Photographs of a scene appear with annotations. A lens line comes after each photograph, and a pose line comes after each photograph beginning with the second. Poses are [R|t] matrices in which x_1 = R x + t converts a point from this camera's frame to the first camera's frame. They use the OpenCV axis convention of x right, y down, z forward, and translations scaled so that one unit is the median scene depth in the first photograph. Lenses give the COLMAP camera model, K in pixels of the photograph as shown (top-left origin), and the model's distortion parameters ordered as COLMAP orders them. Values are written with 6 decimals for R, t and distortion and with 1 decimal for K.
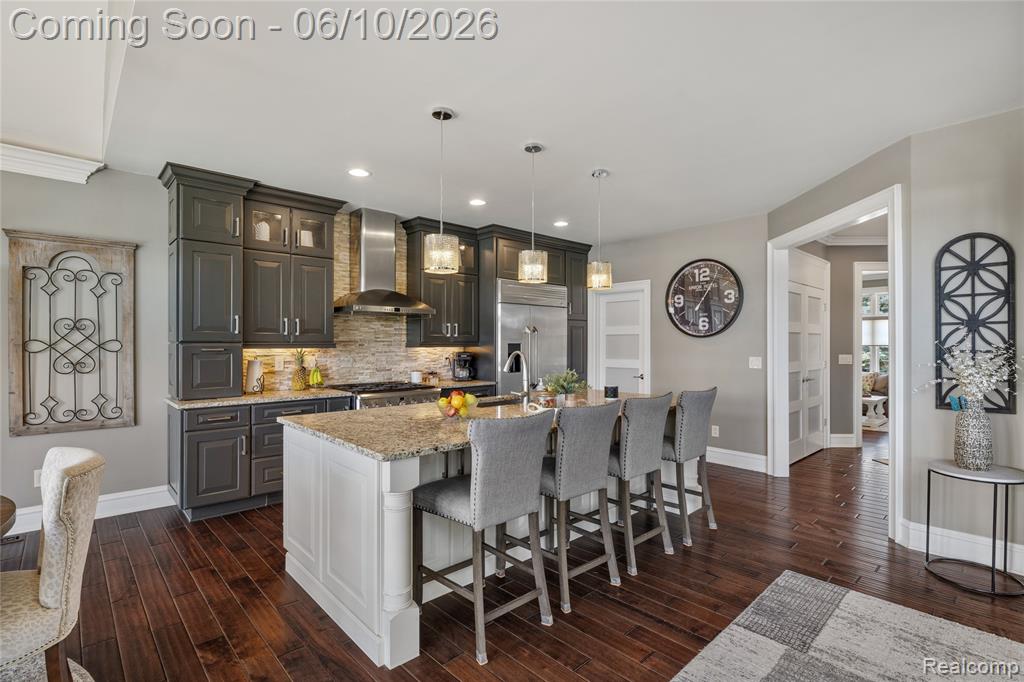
lens RADIAL K [[483.7, 0, 509.6], [0, 483.7, 342.9], [0, 0, 1]] dist [-0.000184, -0.000162]
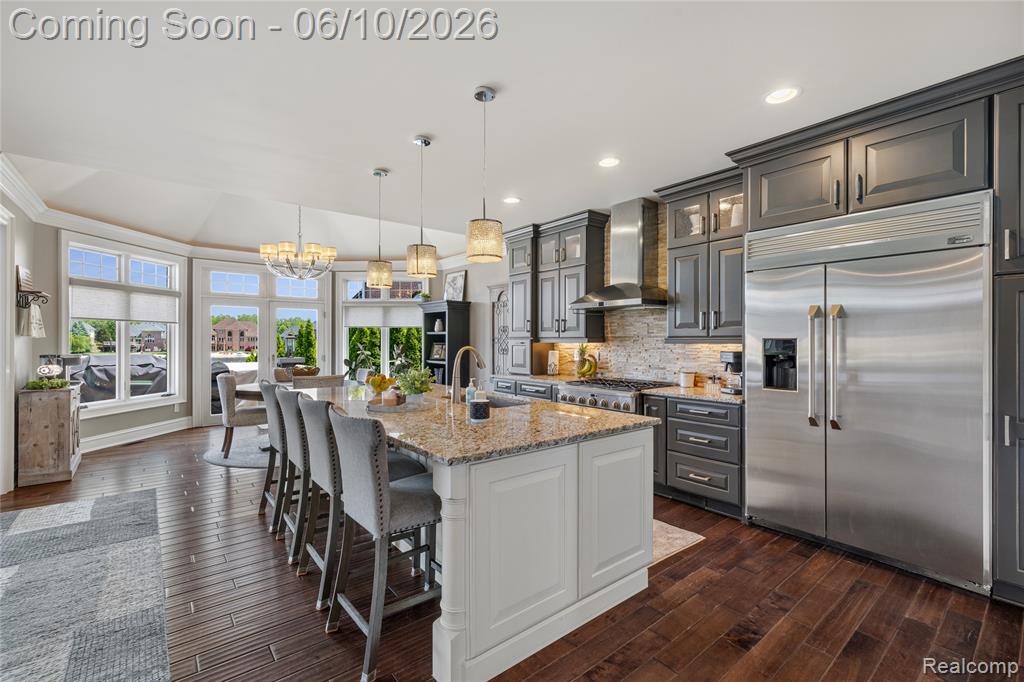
lens RADIAL K [[437.7, 0, 514.3], [0, 437.7, 341.5], [0, 0, 1]] dist [0.002689, 0.000517]
pose [[-0.059625, 0.004282, -0.998212, 0.612980], [0.001088, 0.999990, 0.004225, 0.002496], [0.998220, -0.000834, -0.059629, 0.816497]]
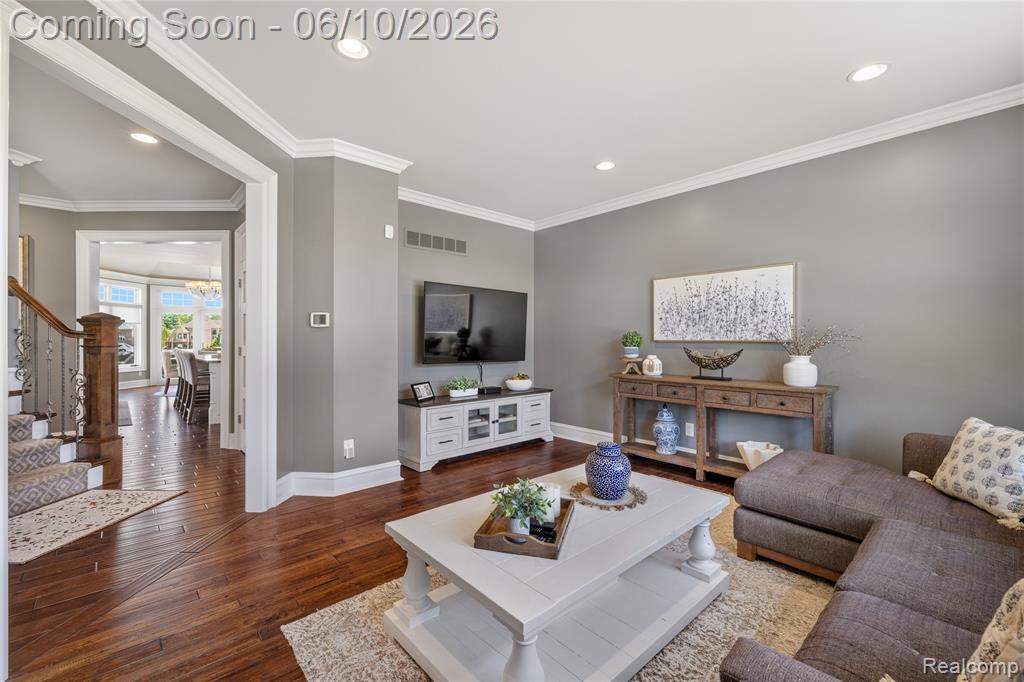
lens RADIAL K [[437.7, 0, 511.8], [0, 437.7, 340.1], [0, 0, 1]] dist [0.002689, 0.000517]
pose [[-0.020830, 0.007186, -0.999757, 1.526435], [0.004251, 0.999966, 0.007098, 0.025711], [0.999774, -0.004102, -0.020860, 1.641315]]
